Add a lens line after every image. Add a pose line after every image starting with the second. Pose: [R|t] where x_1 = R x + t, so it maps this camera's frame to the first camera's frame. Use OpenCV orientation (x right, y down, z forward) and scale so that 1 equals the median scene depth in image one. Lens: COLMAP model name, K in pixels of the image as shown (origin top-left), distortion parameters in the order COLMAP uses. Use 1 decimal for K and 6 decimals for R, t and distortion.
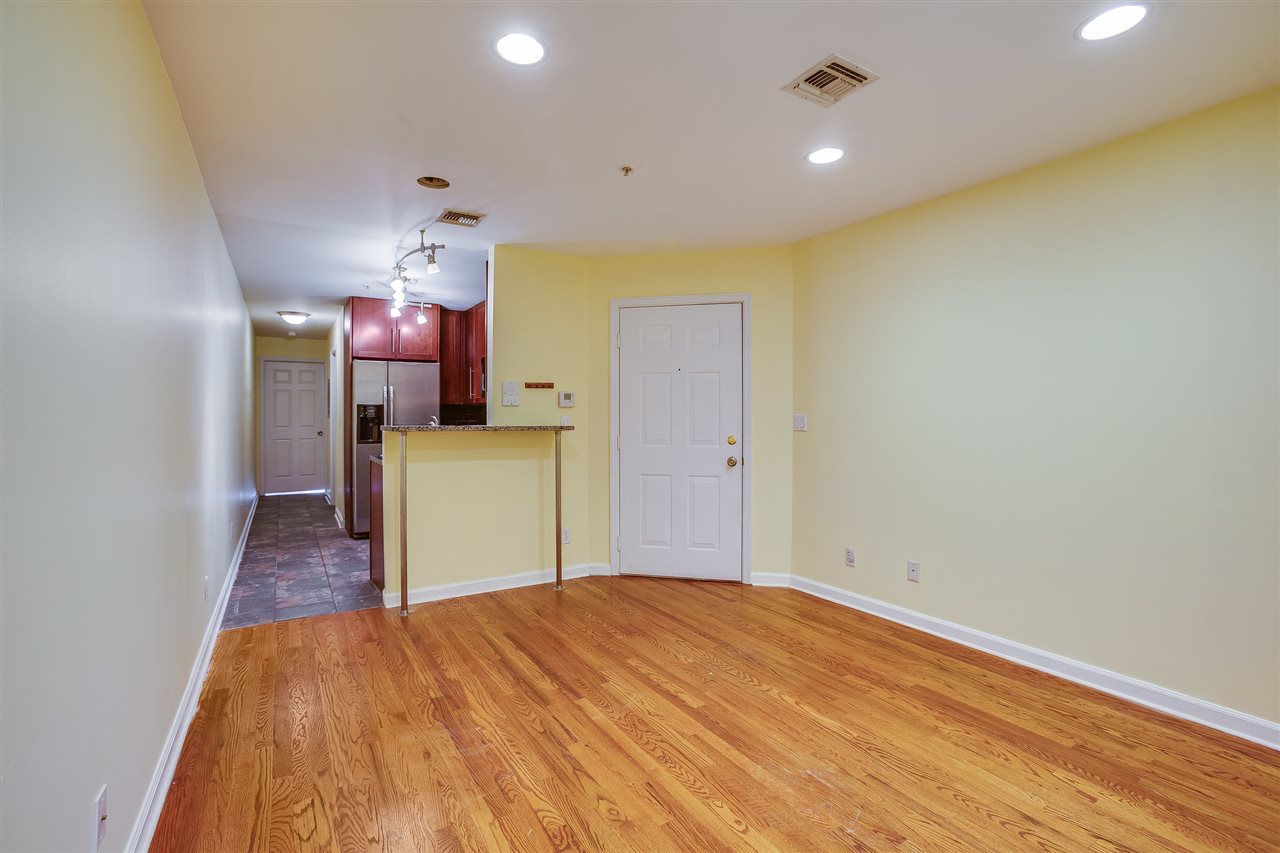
lens RADIAL K [[587.7, 0, 636.3], [0, 587.7, 413.1], [0, 0, 1]] dist [-0.069536, 0.037728]
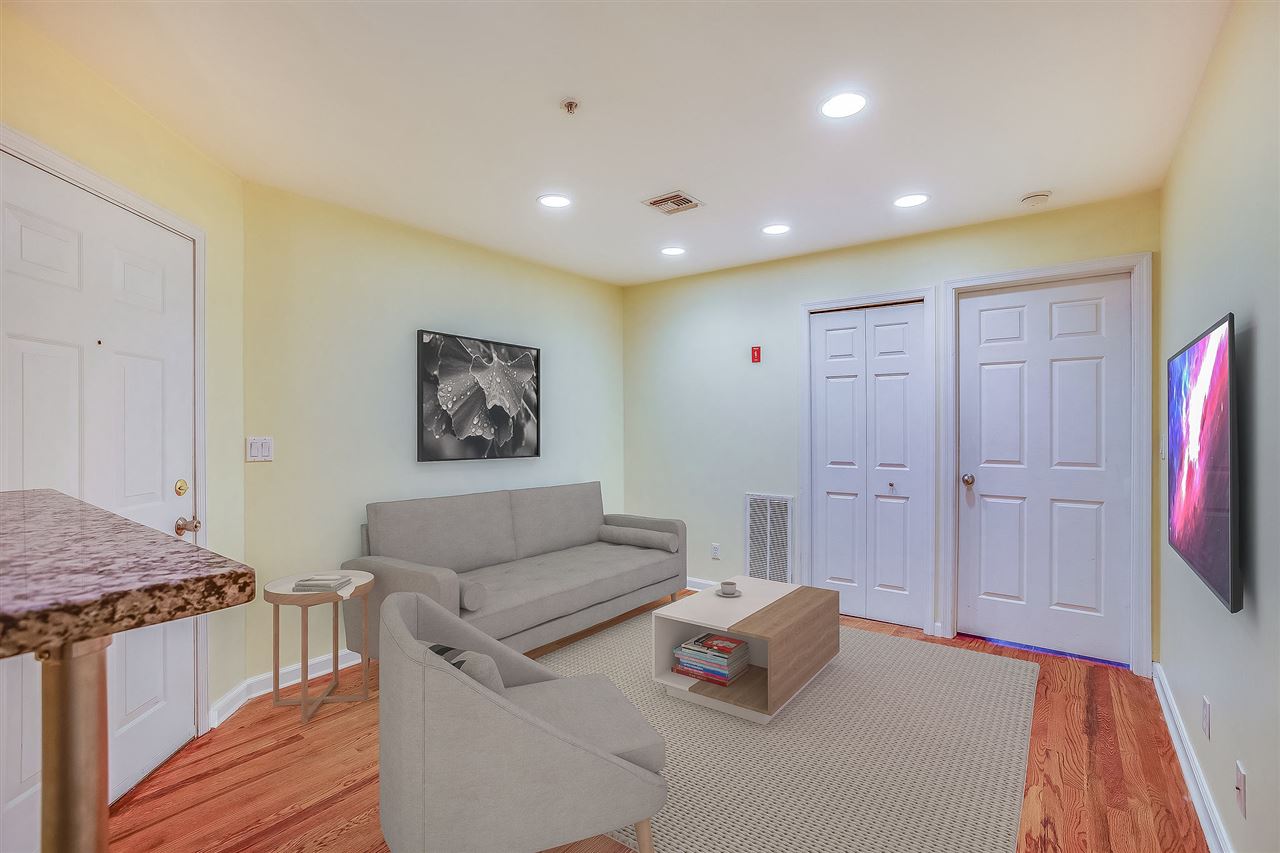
lens RADIAL K [[587.7, 0, 636.3], [0, 587.7, 413.1], [0, 0, 1]] dist [-0.069536, 0.037728]
pose [[-0.376958, 0.032831, 0.925648, -0.354867], [0.002733, 0.999407, -0.034334, -0.002097], [-0.926226, -0.010413, -0.376825, 0.581223]]
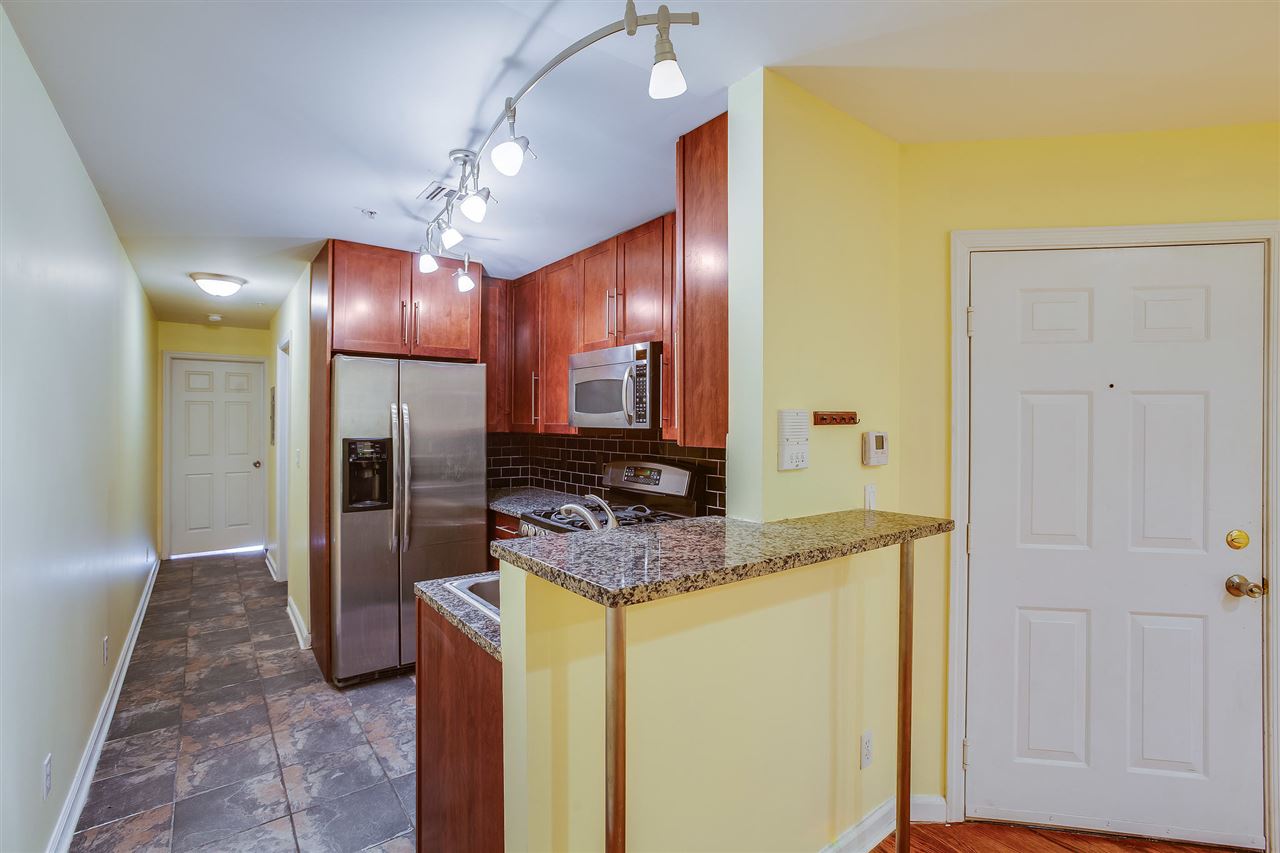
lens RADIAL K [[591.9, 0, 636.1], [0, 591.9, 419.3], [0, 0, 1]] dist [-0.046483, 0.019954]
pose [[0.996046, 0.005569, 0.088669, -0.252477], [-0.005409, 0.999983, -0.002038, -0.032134], [-0.088679, 0.001550, 0.996059, 0.423468]]
